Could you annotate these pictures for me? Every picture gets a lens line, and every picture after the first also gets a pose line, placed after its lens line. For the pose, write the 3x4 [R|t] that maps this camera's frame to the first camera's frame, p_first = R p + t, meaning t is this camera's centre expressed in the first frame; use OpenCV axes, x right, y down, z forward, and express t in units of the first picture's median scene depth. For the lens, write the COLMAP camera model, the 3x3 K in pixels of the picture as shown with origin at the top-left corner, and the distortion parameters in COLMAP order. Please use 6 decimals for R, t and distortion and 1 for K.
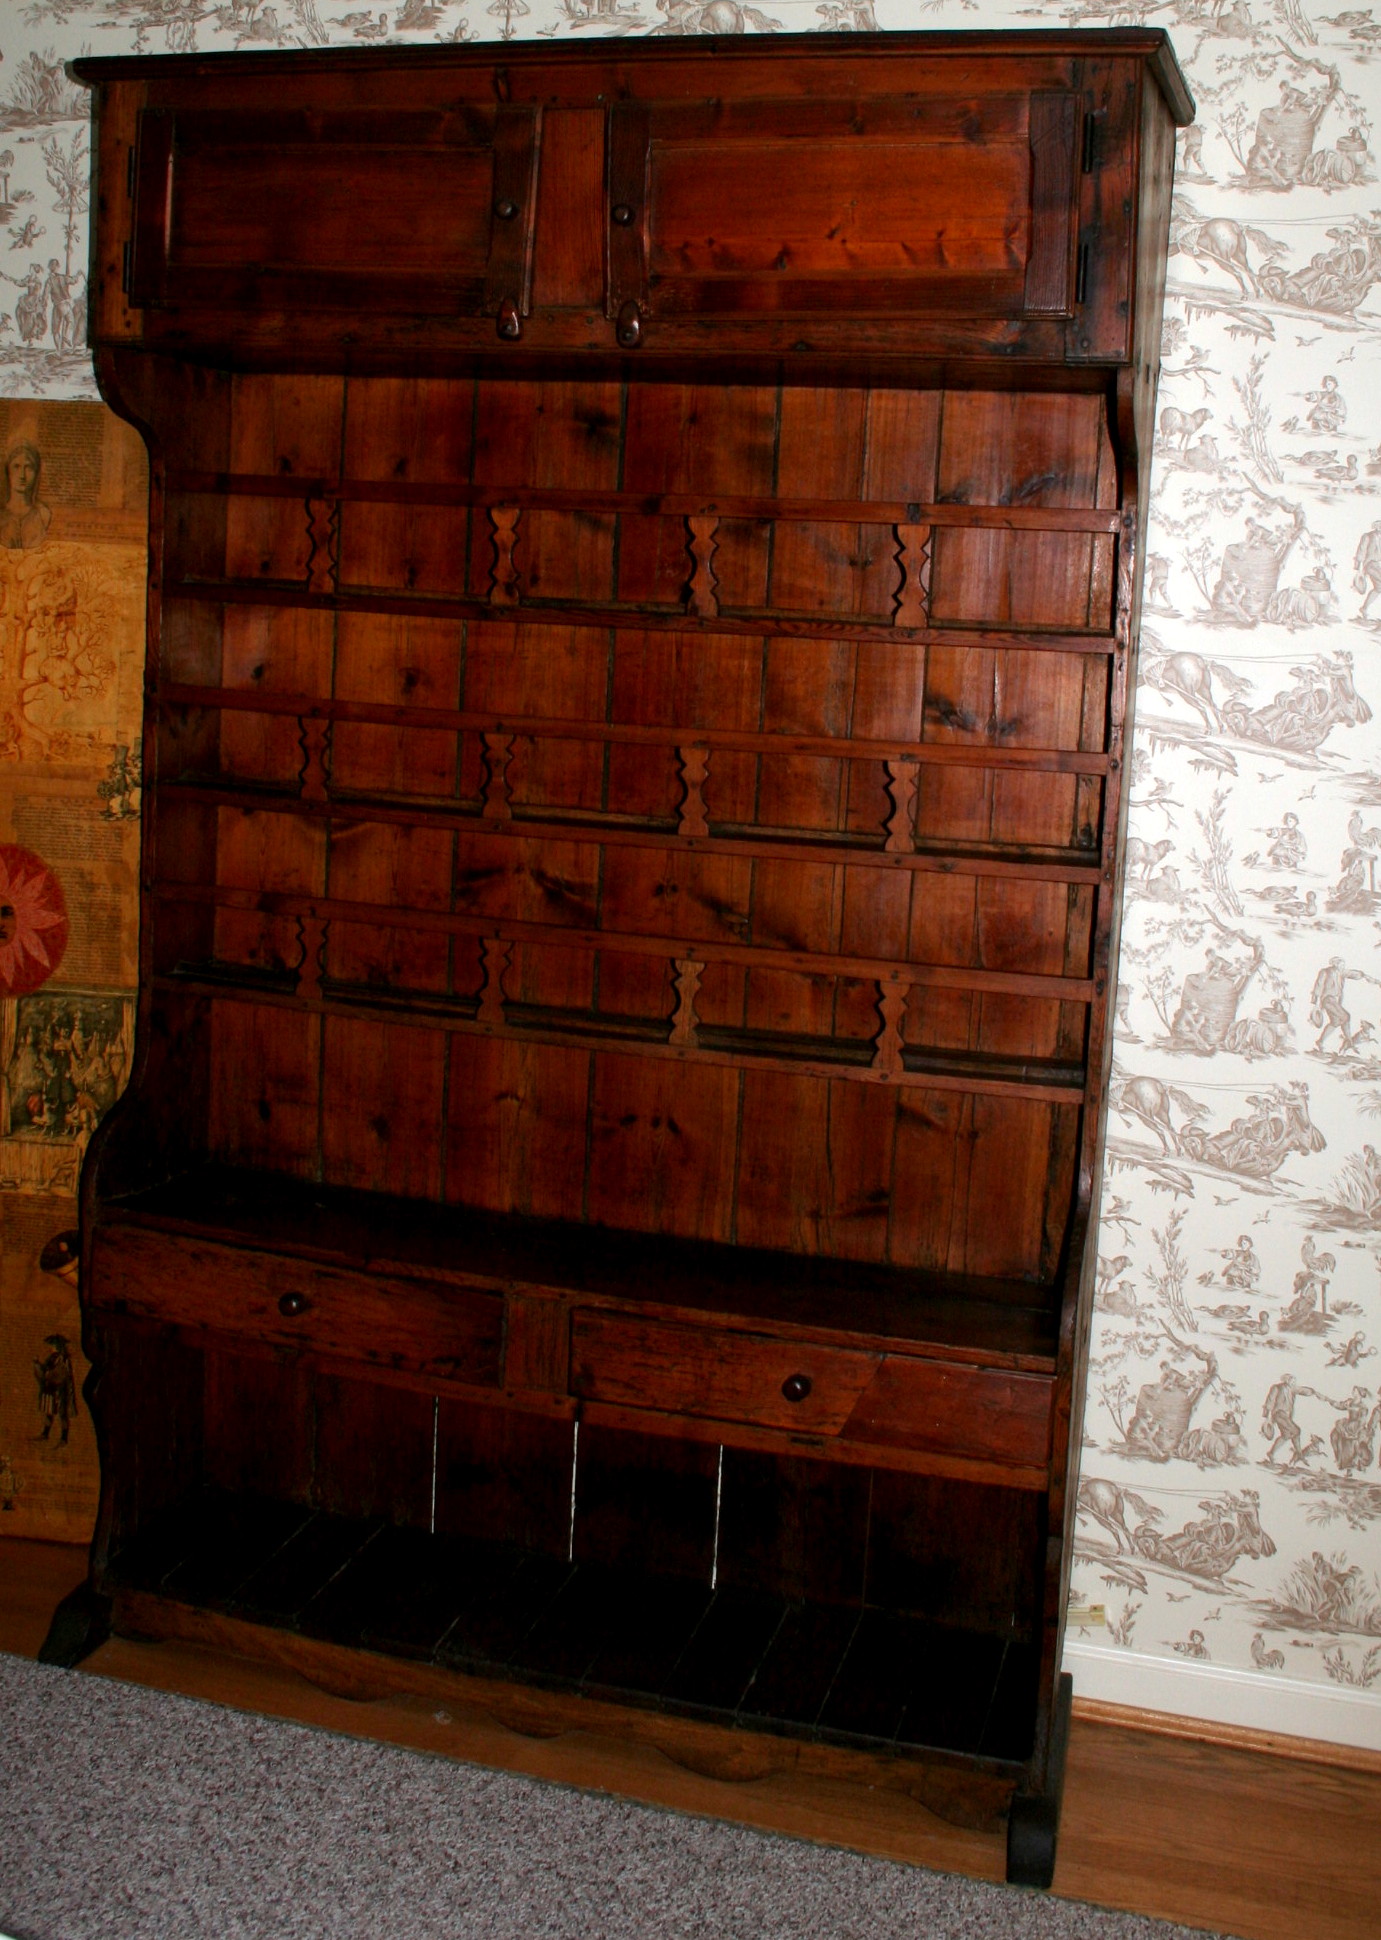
lens RADIAL K [[1809.1, 0, 693.3], [0, 1809.1, 852.6], [0, 0, 1]] dist [-0.105191, 0.000000]
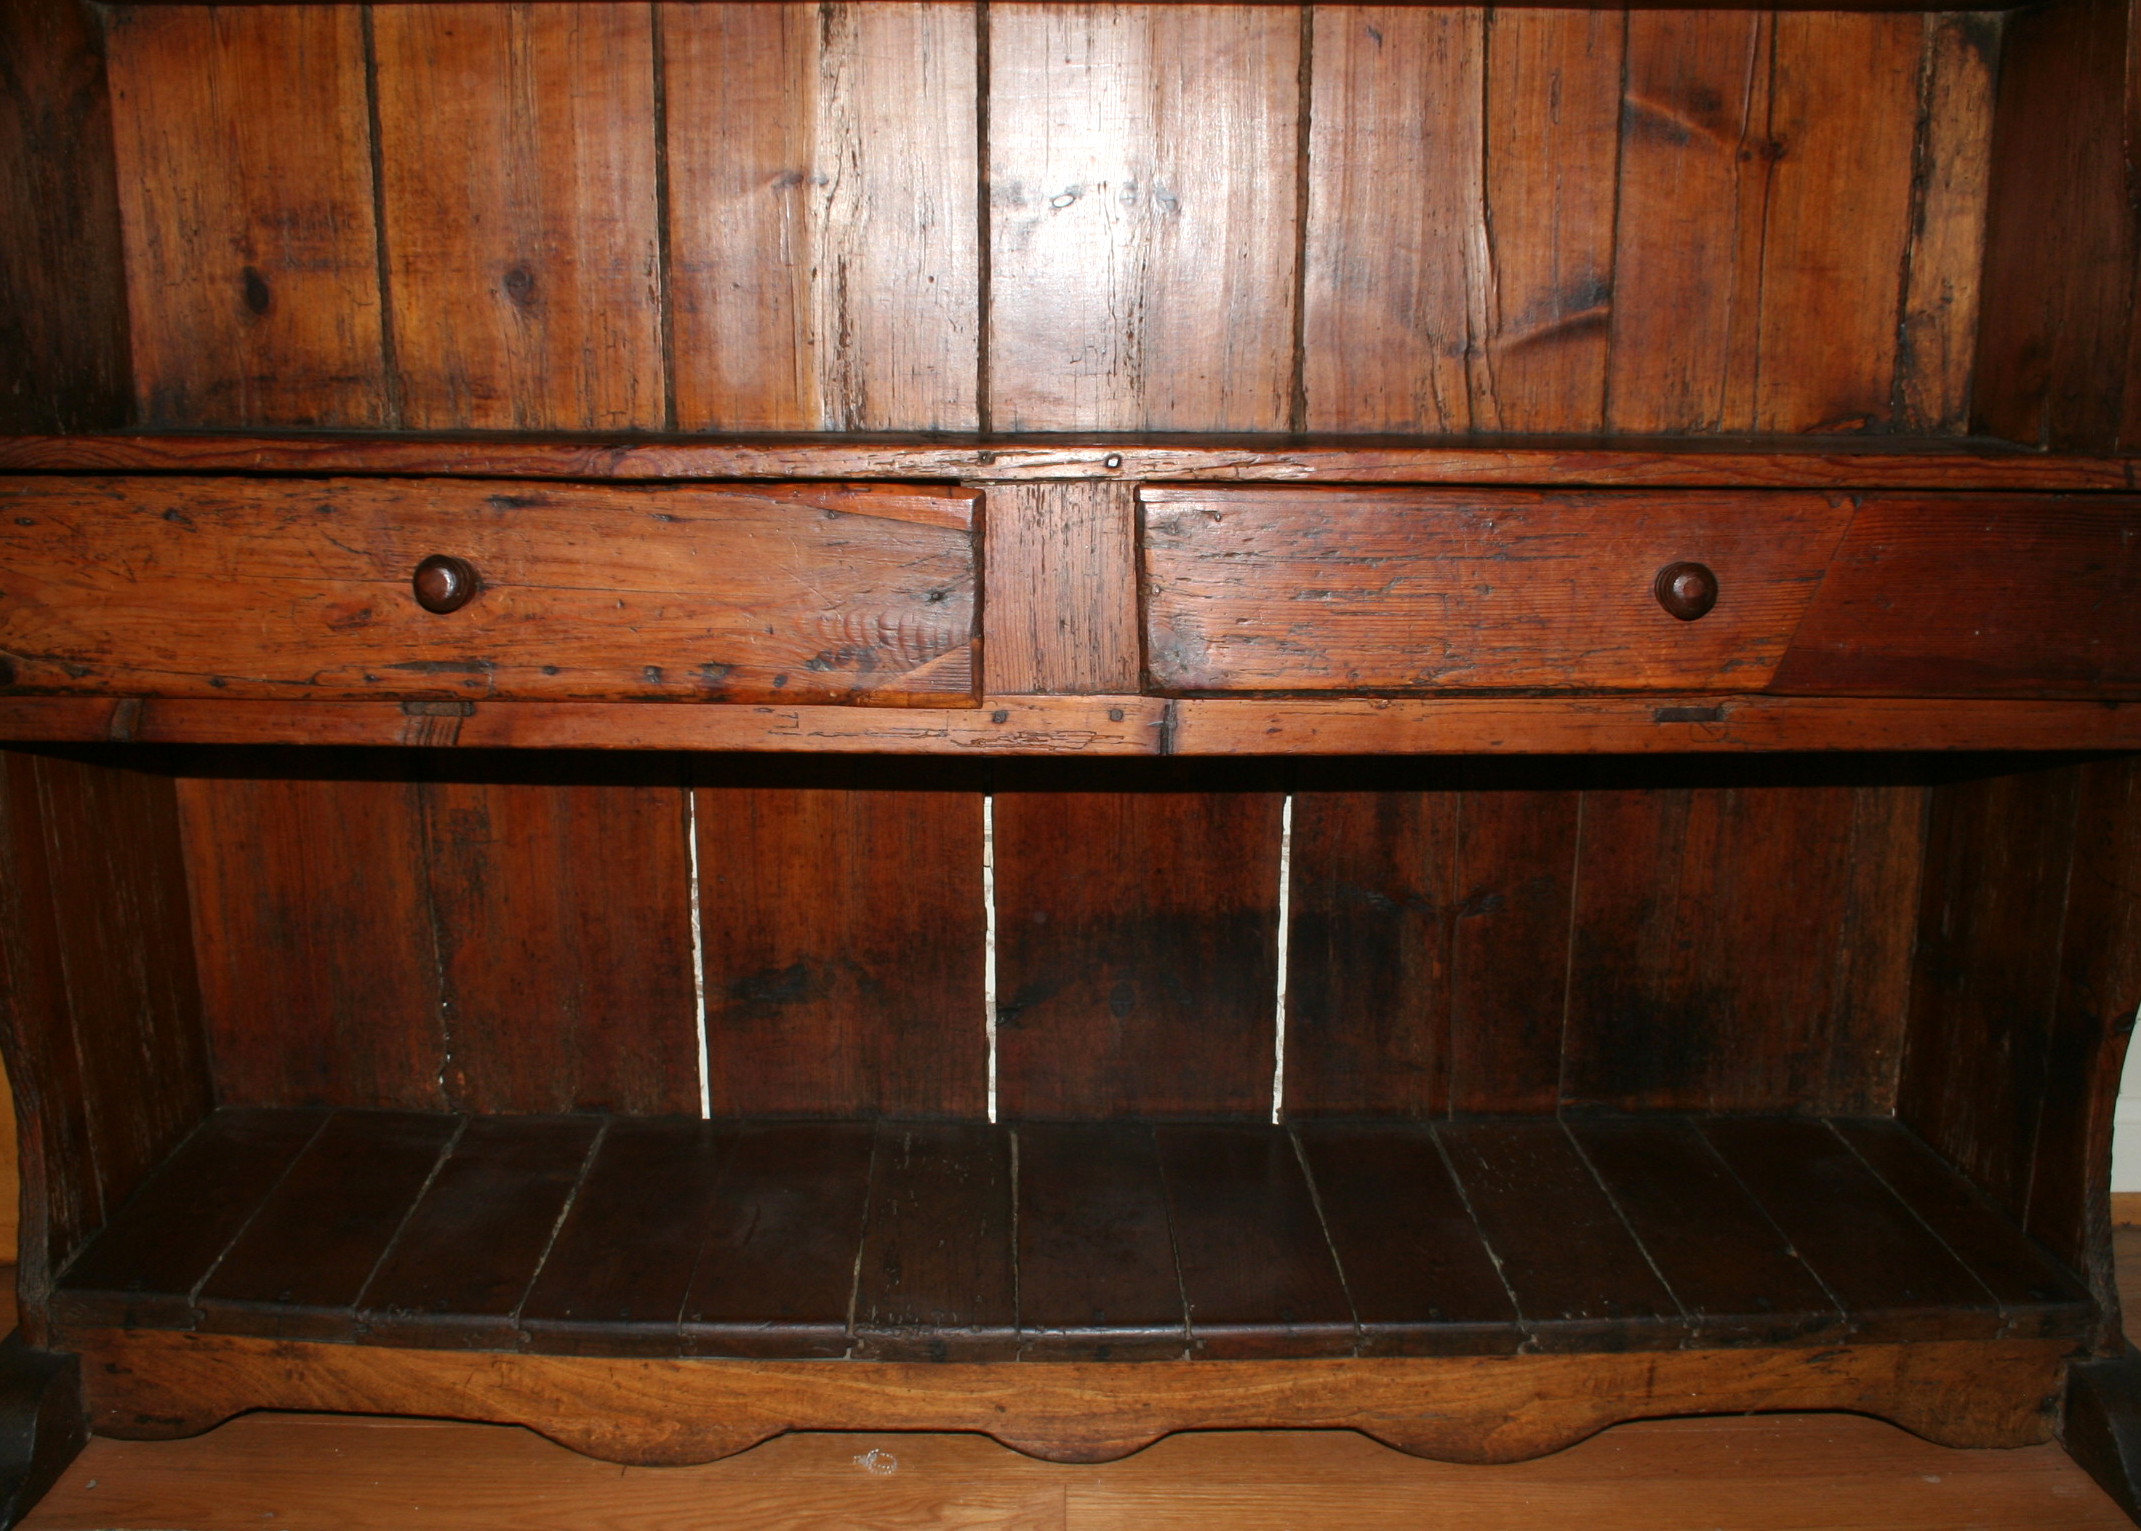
lens RADIAL K [[1996.5, 0, 1064.1], [0, 1996.5, 766.3], [0, 0, 1]] dist [-0.105191, 0.000000]
pose [[0.963632, -0.120752, 0.238396, -0.190668], [0.081376, 0.982315, 0.168625, 0.218582], [-0.254542, -0.143093, 0.956417, 0.497142]]
